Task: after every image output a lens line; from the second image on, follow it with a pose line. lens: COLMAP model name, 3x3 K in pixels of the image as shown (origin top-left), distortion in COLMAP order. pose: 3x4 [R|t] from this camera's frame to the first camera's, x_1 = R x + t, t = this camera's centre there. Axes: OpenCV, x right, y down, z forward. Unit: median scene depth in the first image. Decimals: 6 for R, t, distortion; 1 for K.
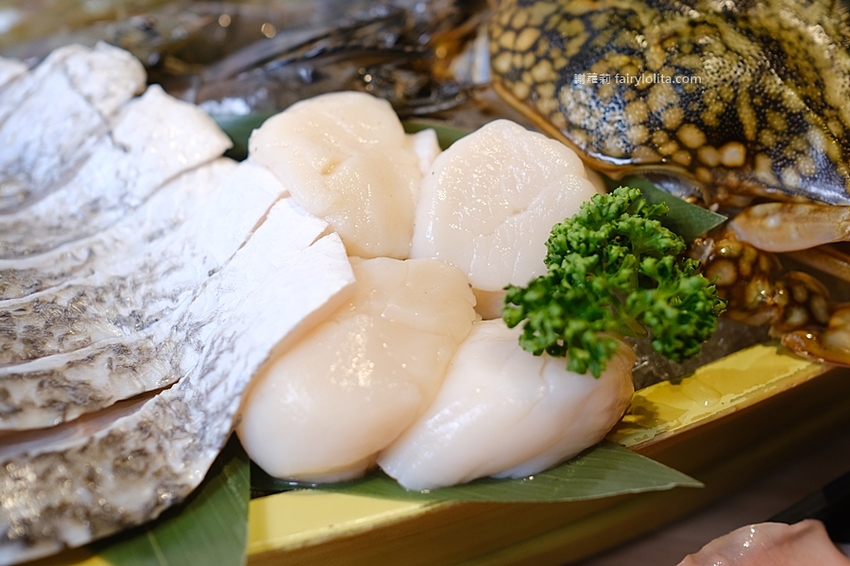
lens RADIAL K [[1057.0, 0, 426.4], [0, 1057.0, 250.6], [0, 0, 1]] dist [-0.061482, -0.004452]
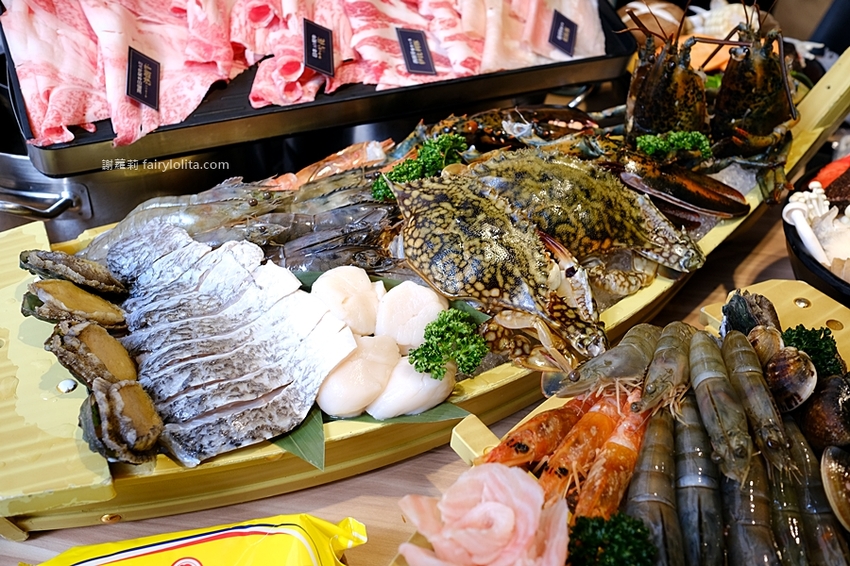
lens RADIAL K [[777.3, 0, 425.0], [0, 777.3, 283.0], [0, 0, 1]] dist [-0.055864, 0.004712]
pose [[0.996586, -0.009320, 0.082034, -0.049218], [0.005096, 0.998657, 0.051549, -0.220574], [-0.082404, -0.050955, 0.995296, -0.969671]]
